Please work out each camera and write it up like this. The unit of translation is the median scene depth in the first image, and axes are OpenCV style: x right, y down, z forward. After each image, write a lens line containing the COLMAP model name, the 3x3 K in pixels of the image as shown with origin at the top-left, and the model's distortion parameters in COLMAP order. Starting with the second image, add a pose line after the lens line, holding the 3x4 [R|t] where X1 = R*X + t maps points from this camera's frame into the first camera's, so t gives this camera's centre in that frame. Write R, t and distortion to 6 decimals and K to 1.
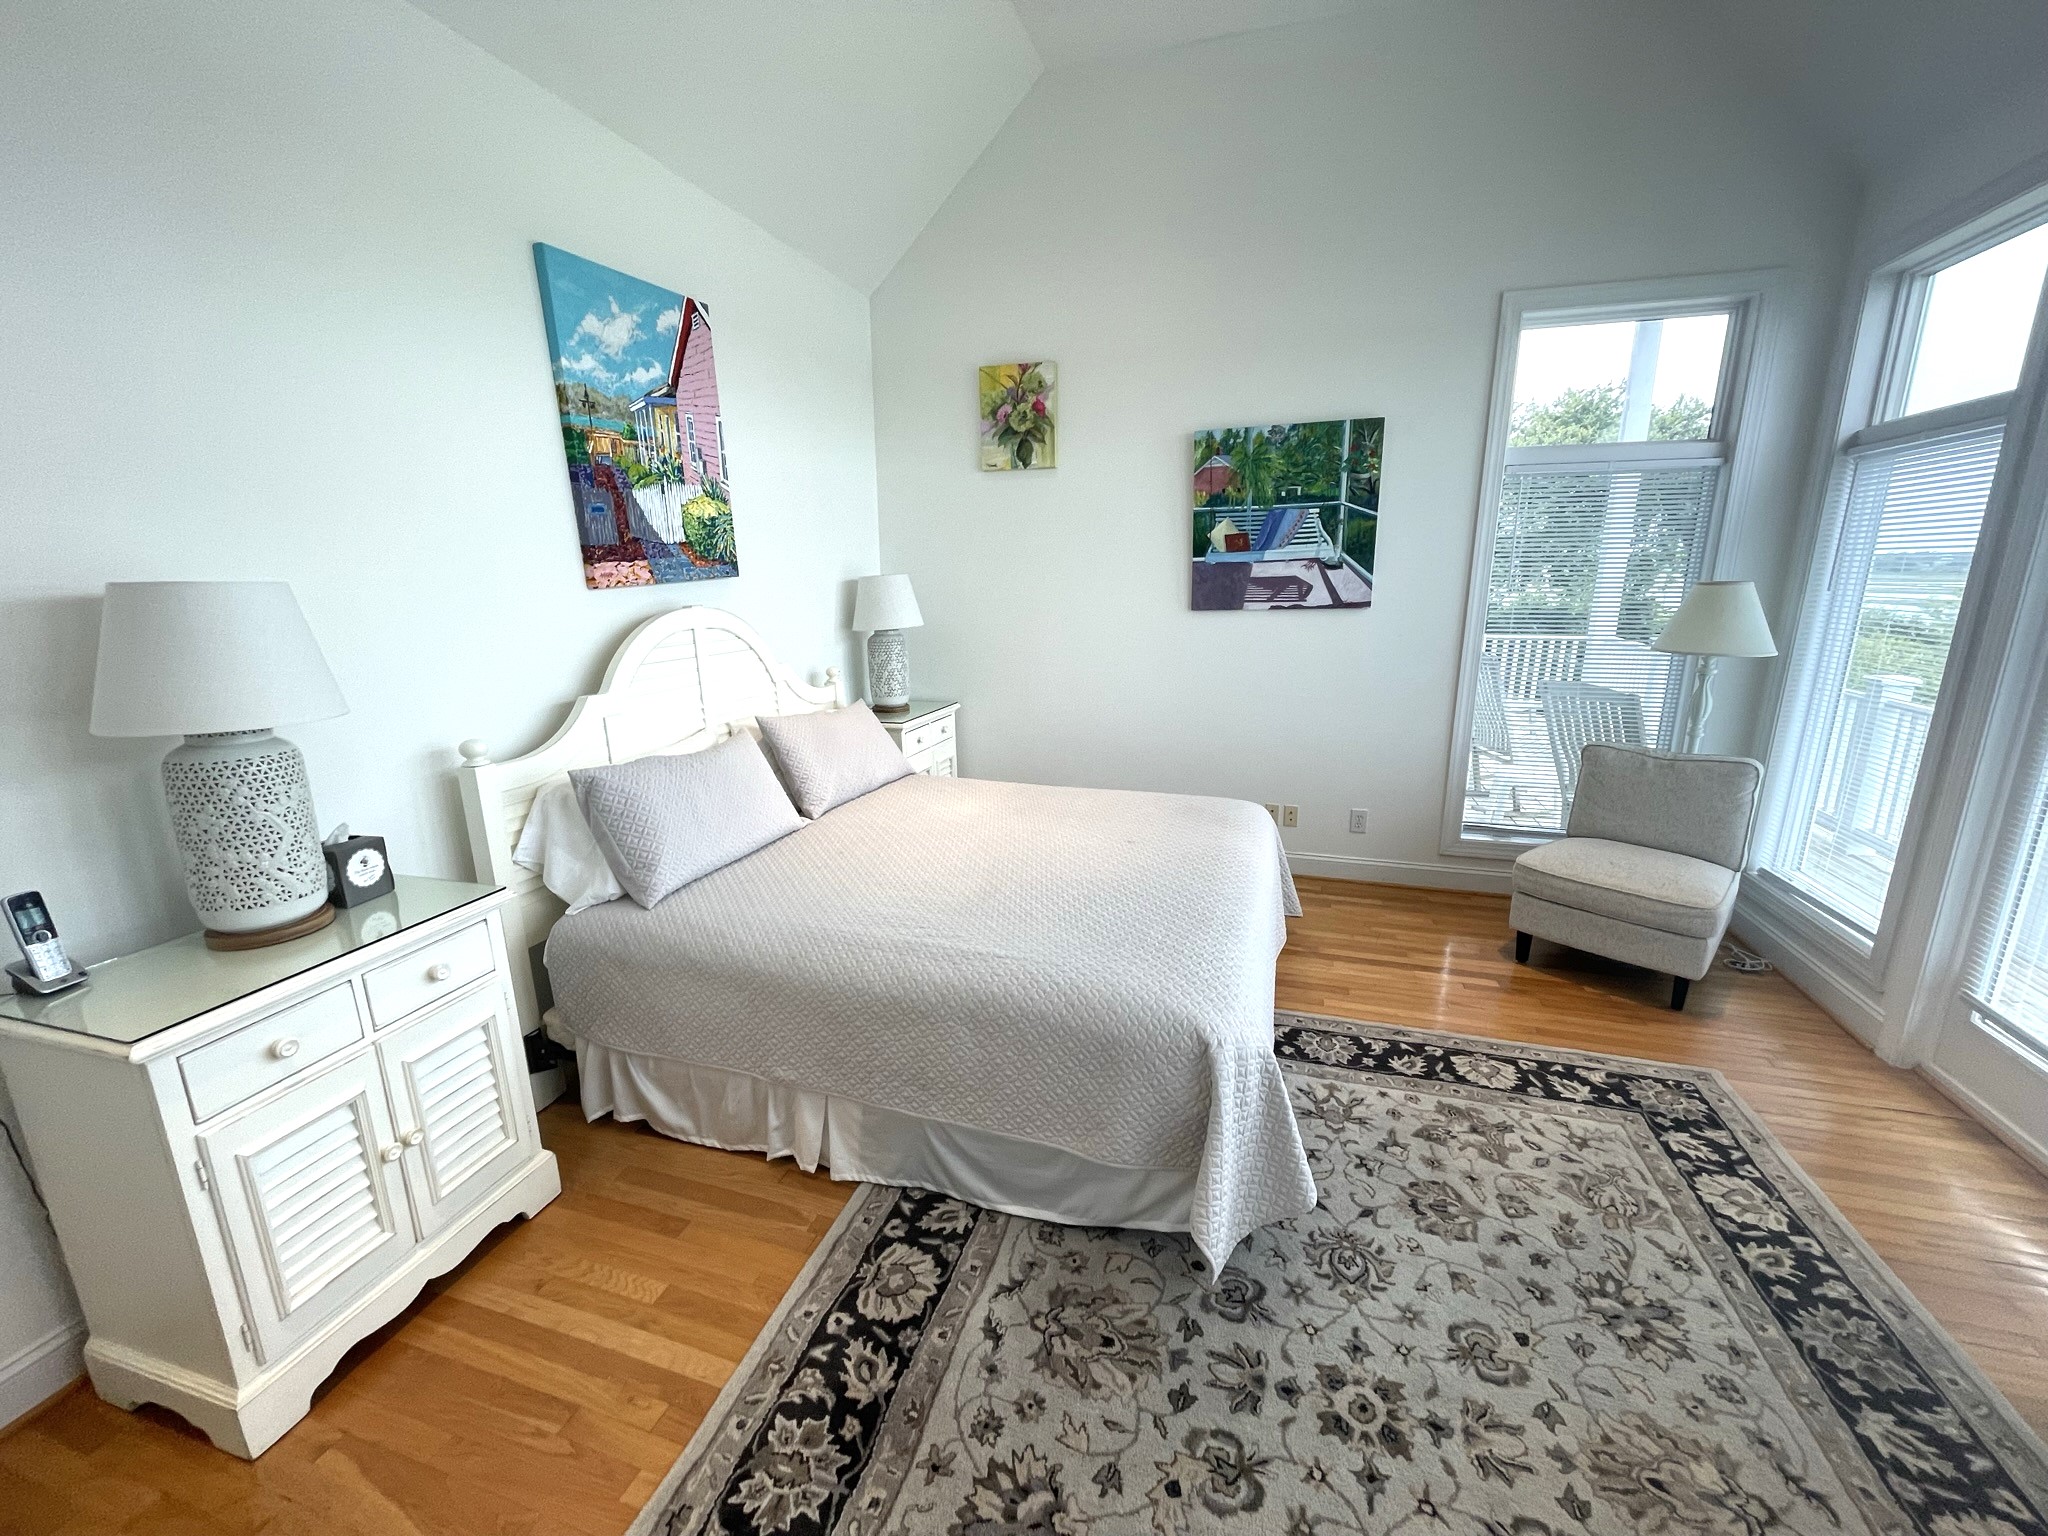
lens RADIAL K [[825.3, 0, 1028.3], [0, 825.3, 768.1], [0, 0, 1]] dist [-0.002927, -0.000468]
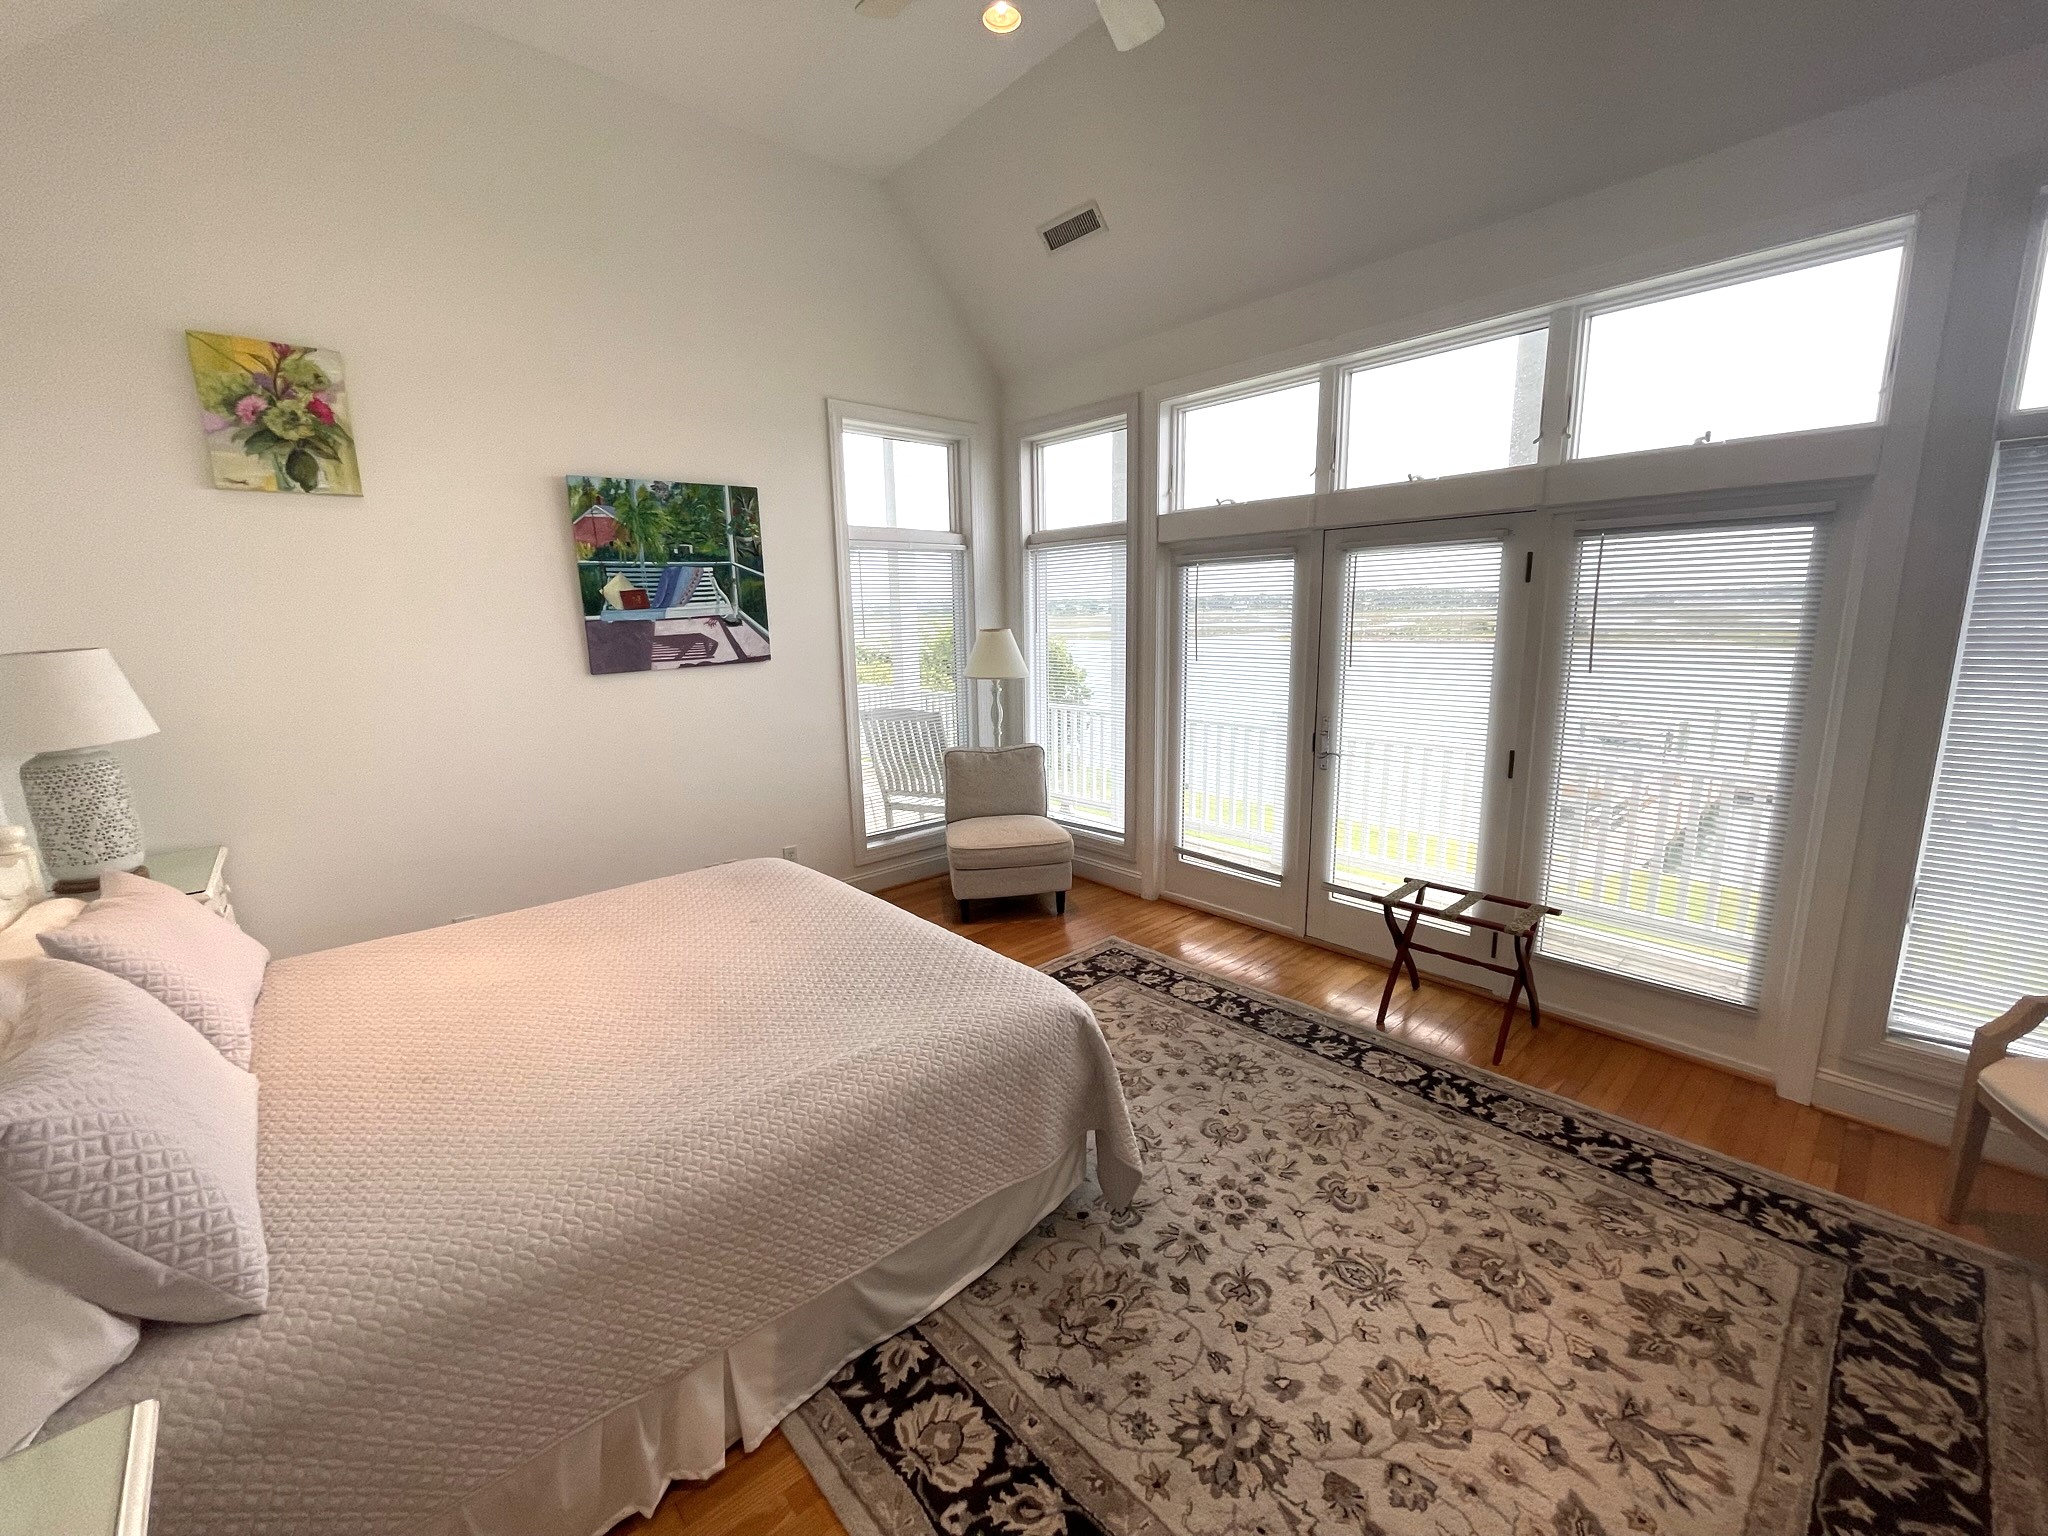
lens RADIAL K [[825.3, 0, 1030.6], [0, 825.3, 767.3], [0, 0, 1]] dist [-0.002927, -0.000468]
pose [[0.506156, -0.164048, 0.846696, -0.651648], [0.215329, 0.974689, 0.060122, -0.093139], [-0.835128, 0.151887, 0.528669, 0.312585]]
